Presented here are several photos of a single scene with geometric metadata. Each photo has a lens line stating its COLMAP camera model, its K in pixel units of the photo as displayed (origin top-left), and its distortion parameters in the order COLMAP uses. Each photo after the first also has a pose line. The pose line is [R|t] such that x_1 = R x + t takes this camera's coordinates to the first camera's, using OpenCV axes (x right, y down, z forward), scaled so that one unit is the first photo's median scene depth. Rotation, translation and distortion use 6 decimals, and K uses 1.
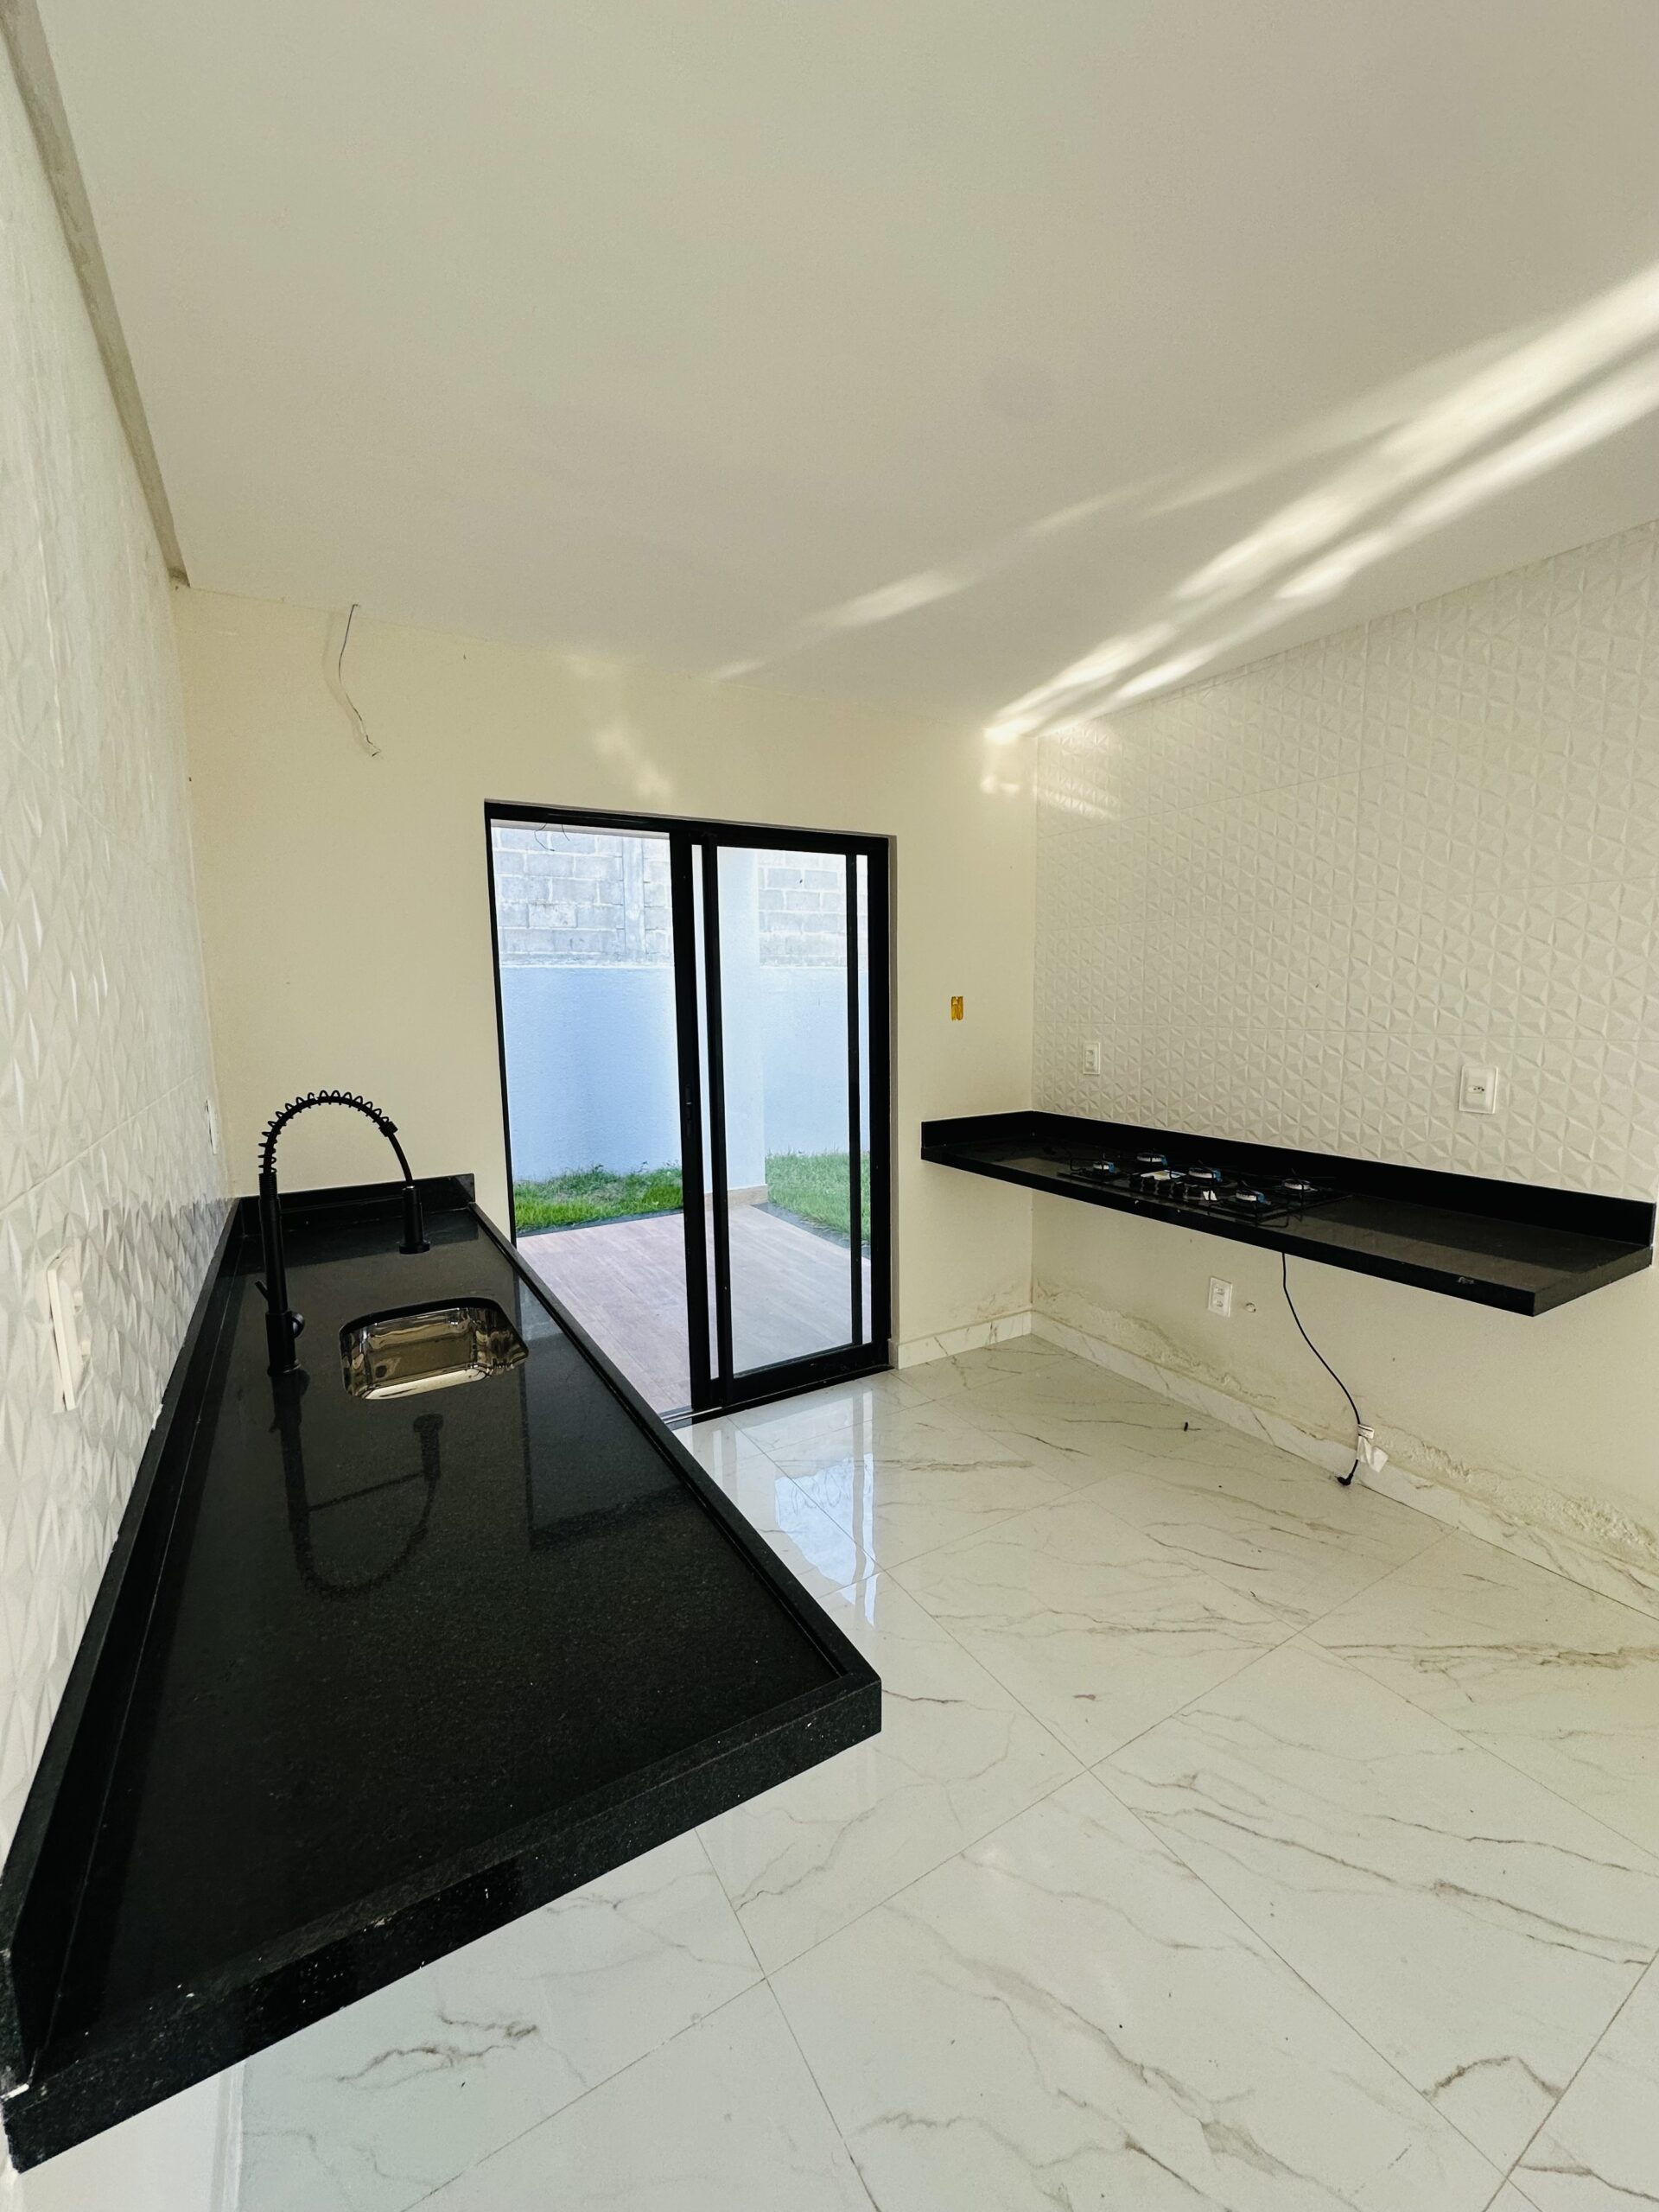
lens RADIAL K [[886.9, 0, 829.5], [0, 886.9, 1106.0], [0, 0, 1]] dist [-0.002301, 0.000397]
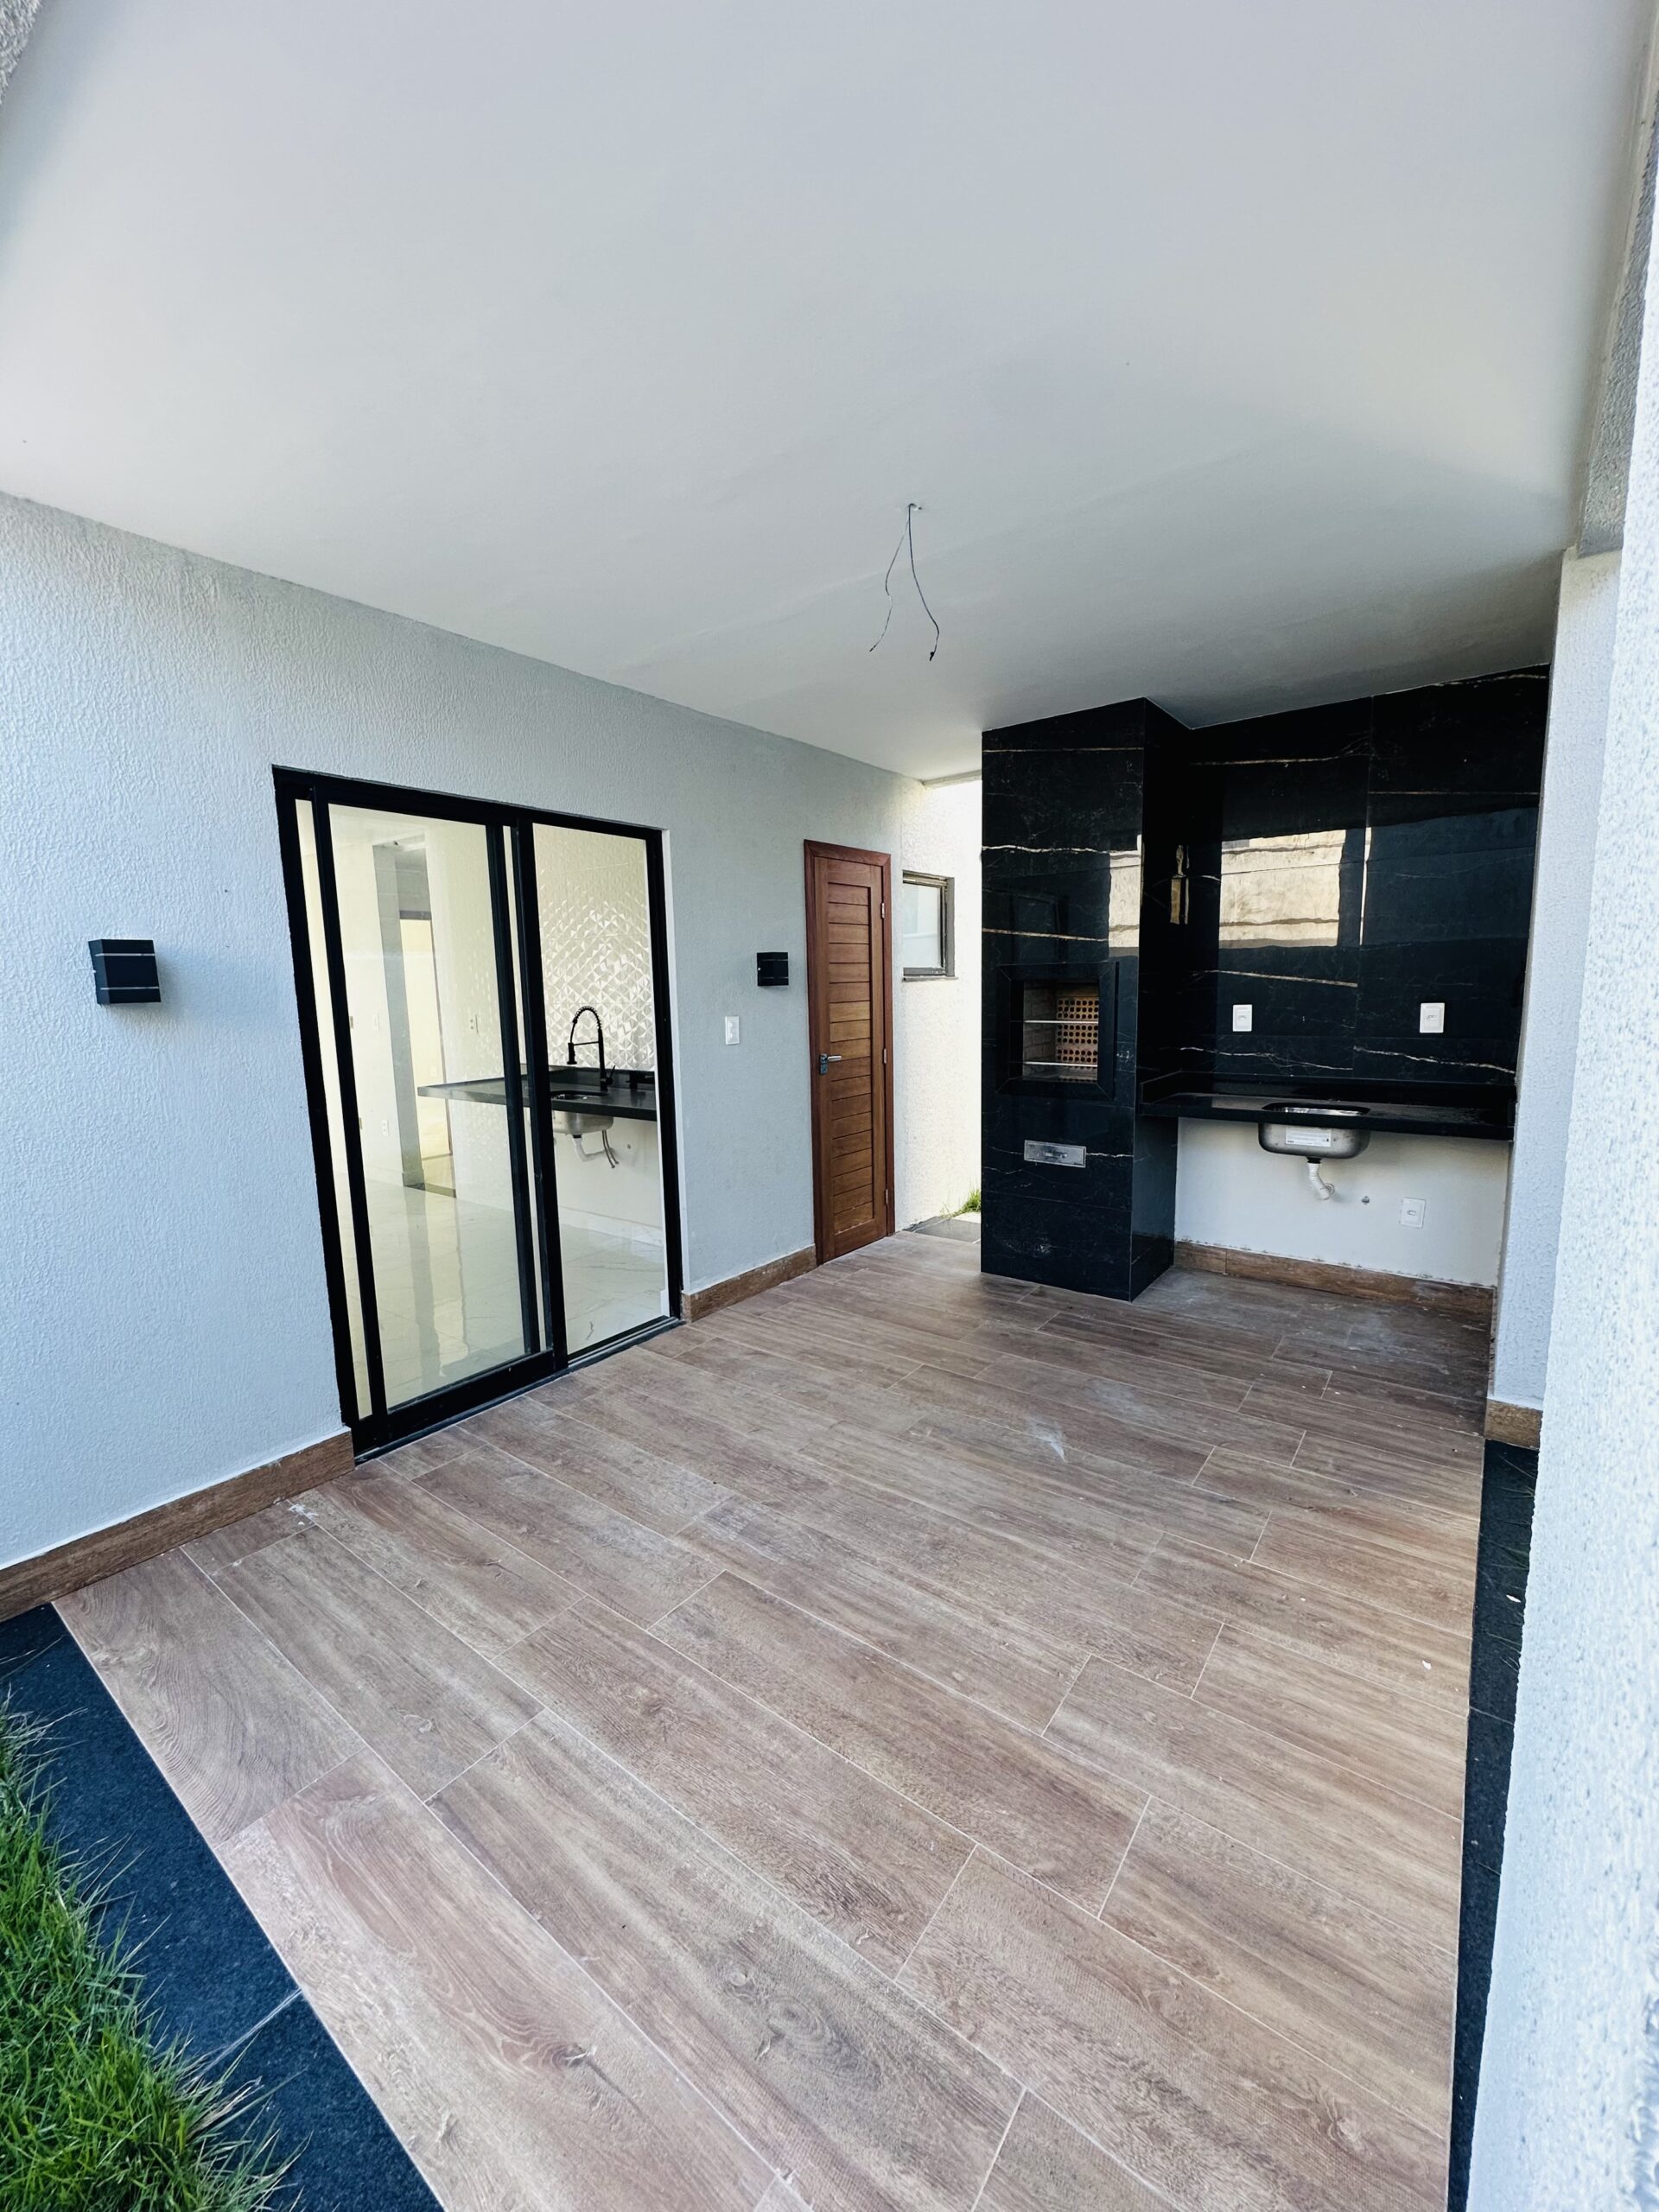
lens RADIAL K [[886.9, 0, 829.5], [0, 886.9, 1106.0], [0, 0, 1]] dist [-0.002301, 0.000397]
pose [[-0.923620, 0.088355, -0.372987, -0.049624], [-0.011558, 0.966209, 0.257501, -0.151323], [0.383135, 0.242144, -0.891389, 1.266342]]
